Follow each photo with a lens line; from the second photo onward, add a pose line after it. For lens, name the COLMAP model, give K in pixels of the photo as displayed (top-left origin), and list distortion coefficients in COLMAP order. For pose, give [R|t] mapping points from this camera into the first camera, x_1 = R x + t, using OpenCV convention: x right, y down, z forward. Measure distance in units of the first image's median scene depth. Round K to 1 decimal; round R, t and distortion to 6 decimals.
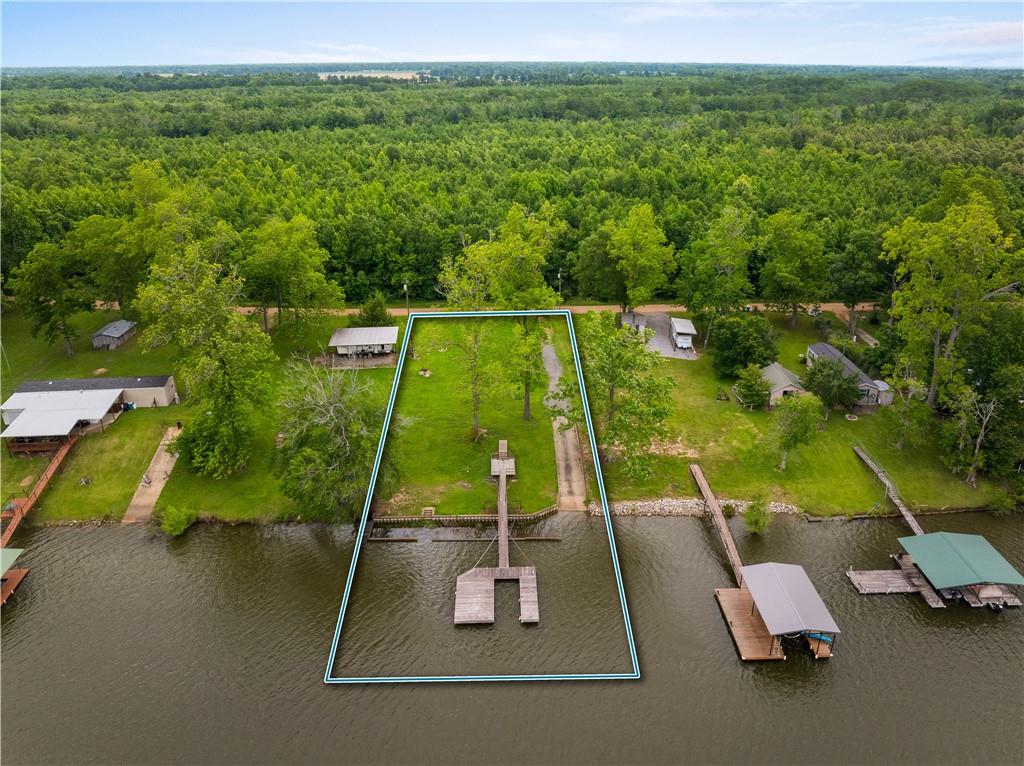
lens RADIAL K [[738.2, 0, 512.0], [0, 738.2, 383.0], [0, 0, 1]] dist [-0.037237, -0.000328]
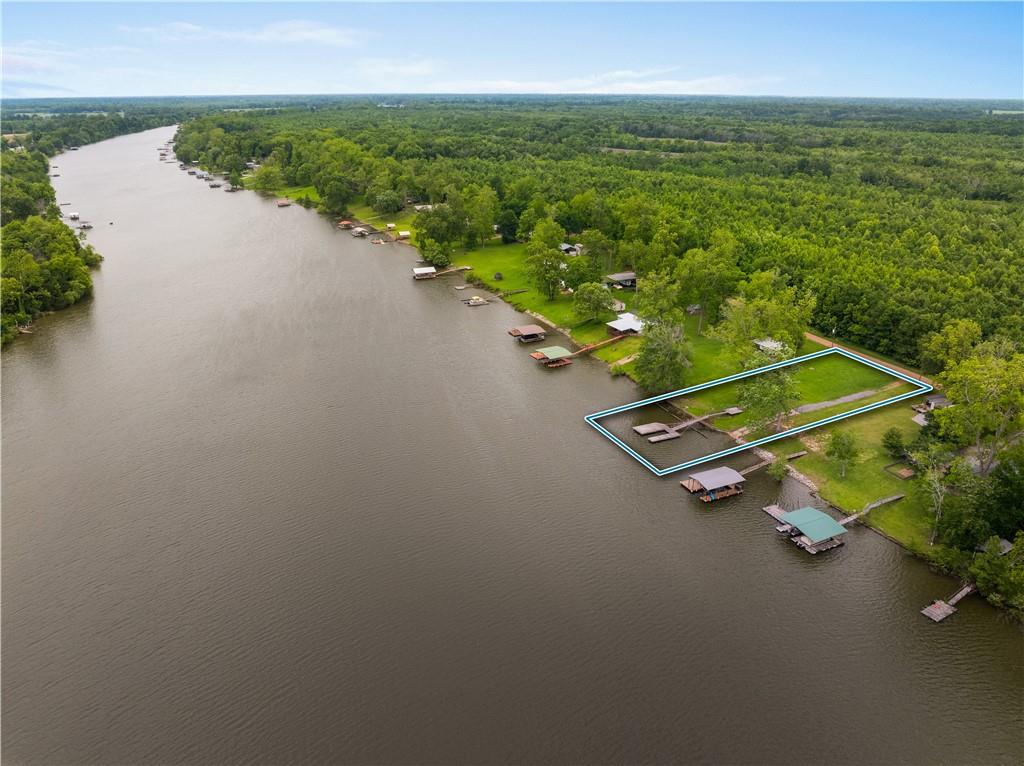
lens RADIAL K [[723.0, 0, 512.0], [0, 723.0, 383.0], [0, 0, 1]] dist [-0.048221, 0.009602]
pose [[0.392291, 0.347073, -0.851850, 1.280852], [-0.369247, 0.907611, 0.199748, -0.111097], [0.842475, 0.236183, 0.484203, -0.413099]]
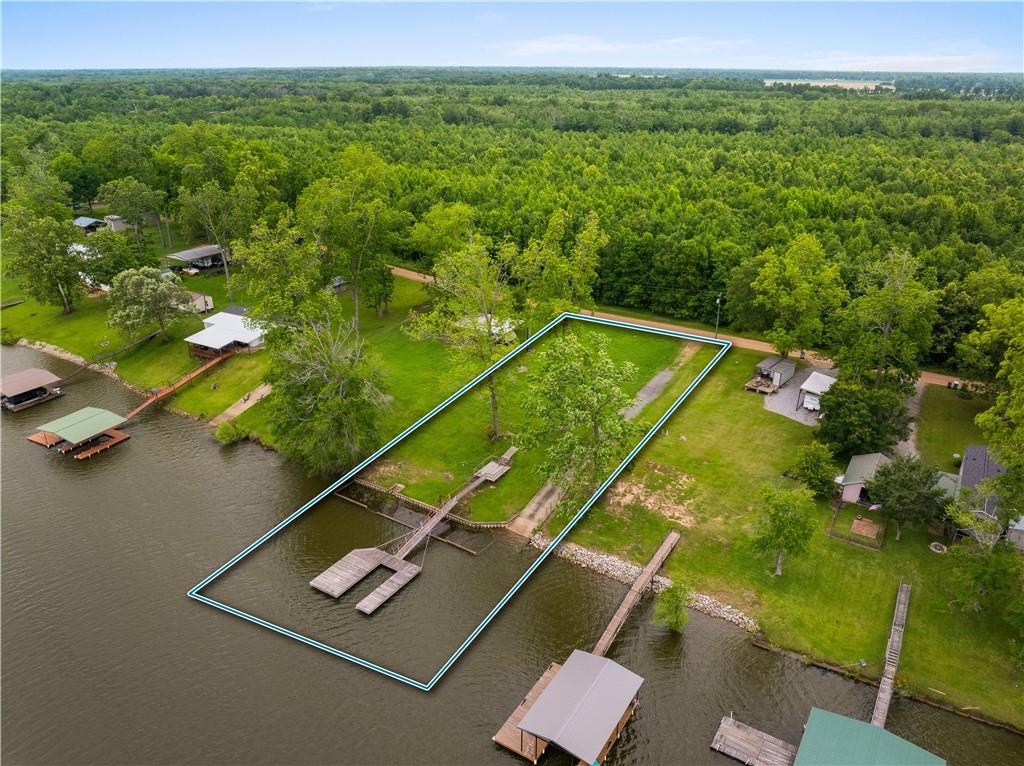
lens RADIAL K [[723.0, 0, 512.0], [0, 723.0, 383.0], [0, 0, 1]] dist [-0.048221, 0.009602]
pose [[0.833279, 0.227996, -0.503651, 0.442865], [-0.227095, 0.971756, 0.064178, -0.065127], [0.504058, 0.060898, 0.861520, 0.162212]]
